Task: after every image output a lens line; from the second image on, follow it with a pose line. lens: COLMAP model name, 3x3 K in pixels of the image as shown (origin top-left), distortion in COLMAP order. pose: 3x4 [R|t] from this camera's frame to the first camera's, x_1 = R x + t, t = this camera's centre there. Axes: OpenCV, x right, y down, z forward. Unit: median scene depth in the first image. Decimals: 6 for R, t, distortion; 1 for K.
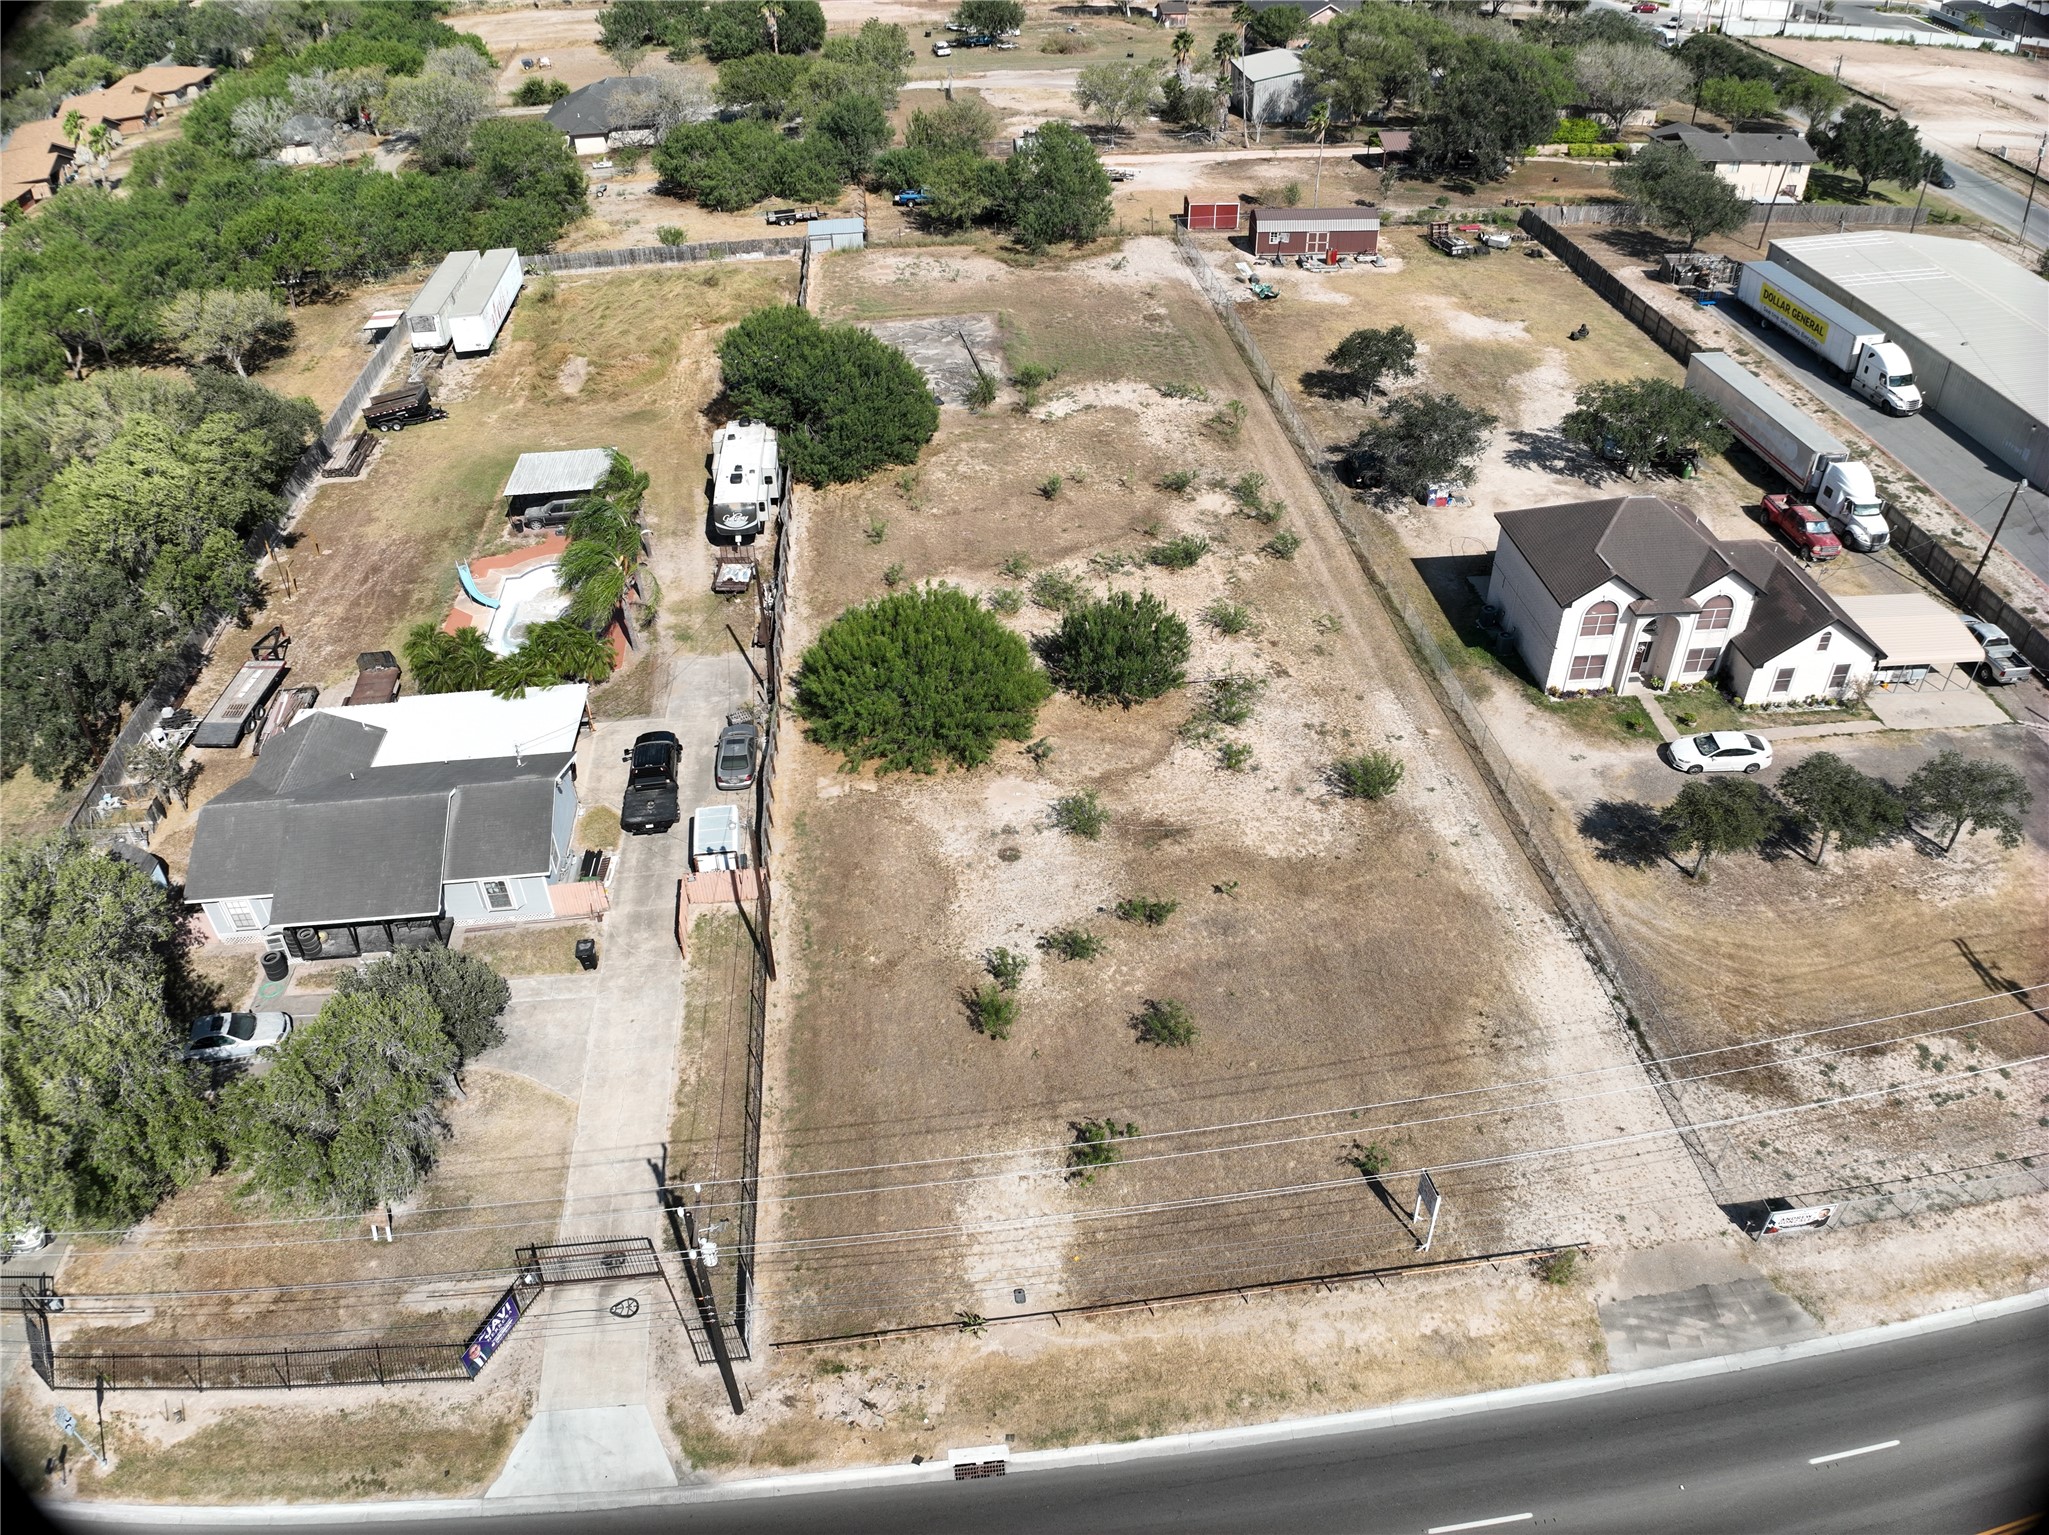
lens RADIAL K [[1444.4, 0, 1040.5], [0, 1444.4, 750.5], [0, 0, 1]] dist [-0.104506, -0.013891]
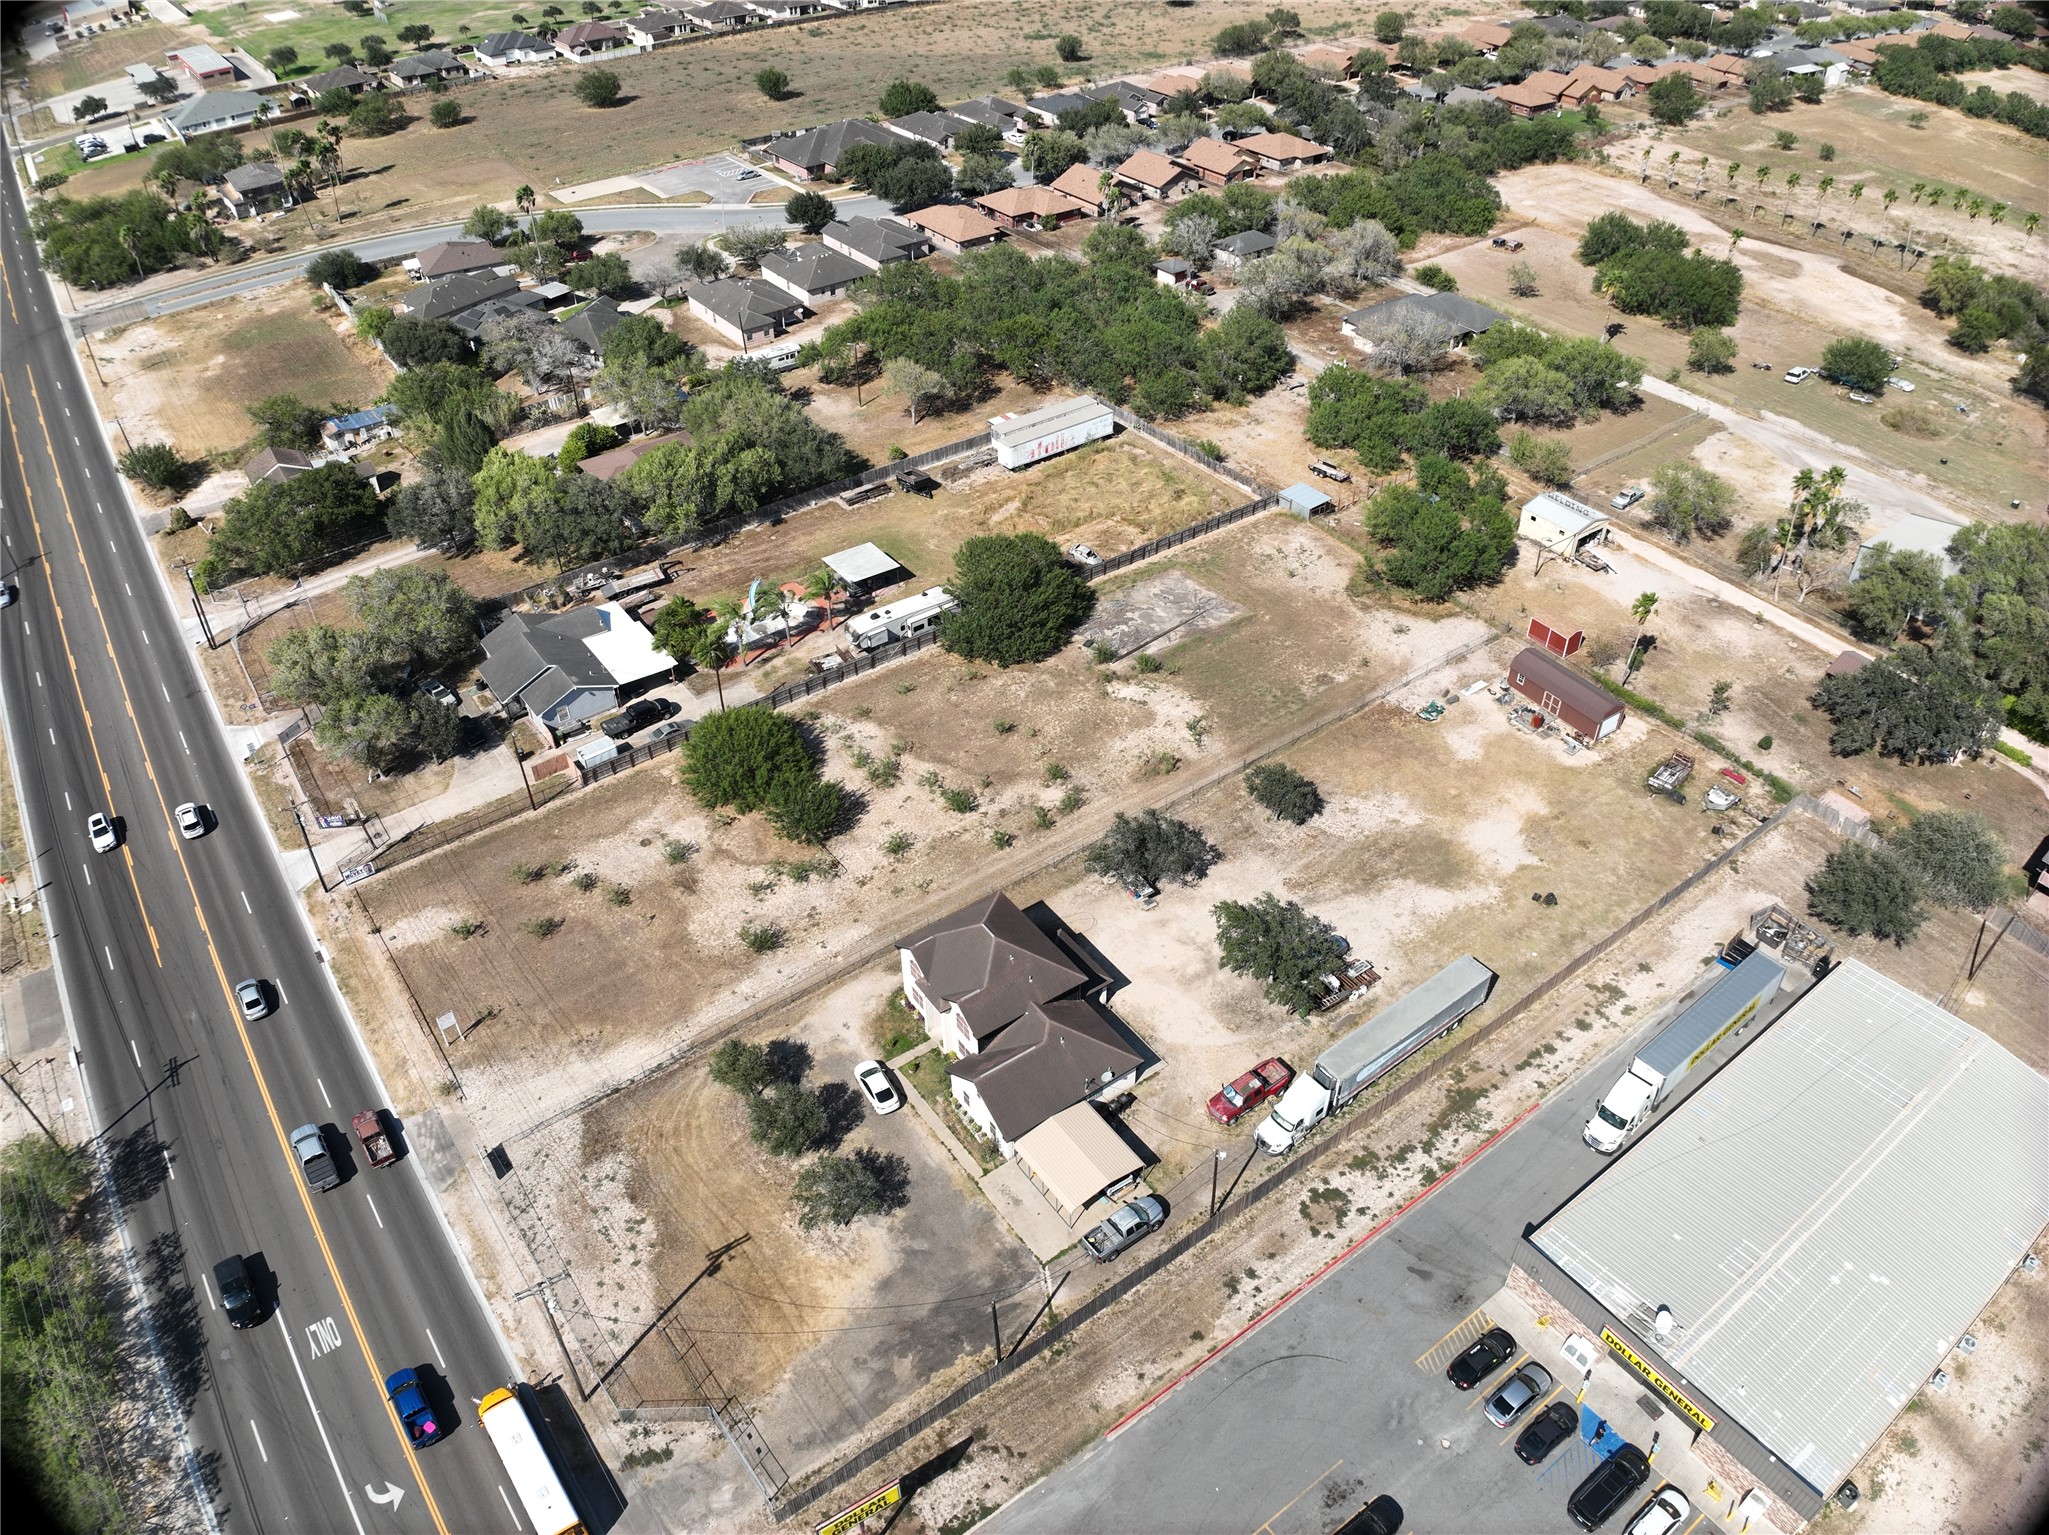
lens RADIAL K [[1444.4, 0, 1037.7], [0, 1444.4, 759.1], [0, 0, 1]] dist [-0.104506, -0.013891]
pose [[0.501490, 0.549336, -0.668385, 1.325315], [-0.525259, 0.807198, 0.269322, -0.734692], [0.687467, 0.216012, 0.693345, 0.004223]]
